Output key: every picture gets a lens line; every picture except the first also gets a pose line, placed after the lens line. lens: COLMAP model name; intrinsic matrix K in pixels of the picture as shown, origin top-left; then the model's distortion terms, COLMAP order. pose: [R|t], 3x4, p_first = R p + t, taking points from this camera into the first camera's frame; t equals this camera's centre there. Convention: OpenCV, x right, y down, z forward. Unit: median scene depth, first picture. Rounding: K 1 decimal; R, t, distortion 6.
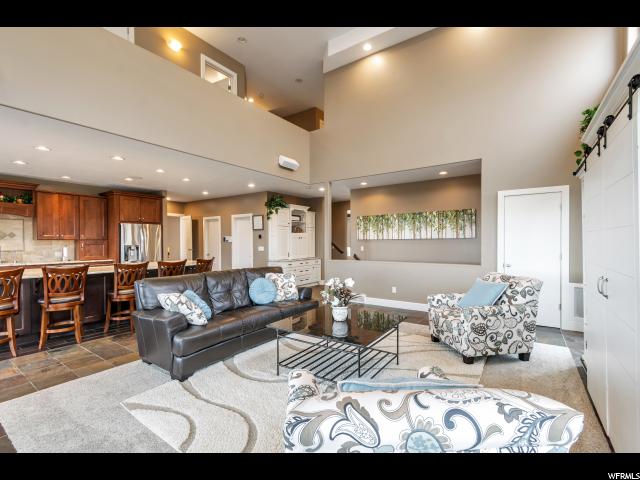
lens RADIAL K [[288.0, 0, 320.0], [0, 288.0, 240.0], [0, 0, 1]] dist [0.045562, 0.000198]
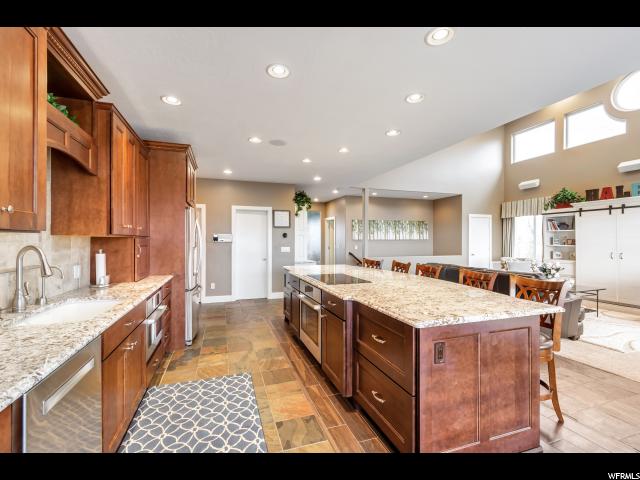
lens RADIAL K [[288.0, 0, 320.0], [0, 288.0, 240.0], [0, 0, 1]] dist [0.045562, 0.000198]
pose [[0.578804, 0.007897, 0.815429, -0.950173], [-0.002917, 0.999967, -0.007613, 0.009506], [-0.815462, 0.002028, 0.578808, 0.464419]]
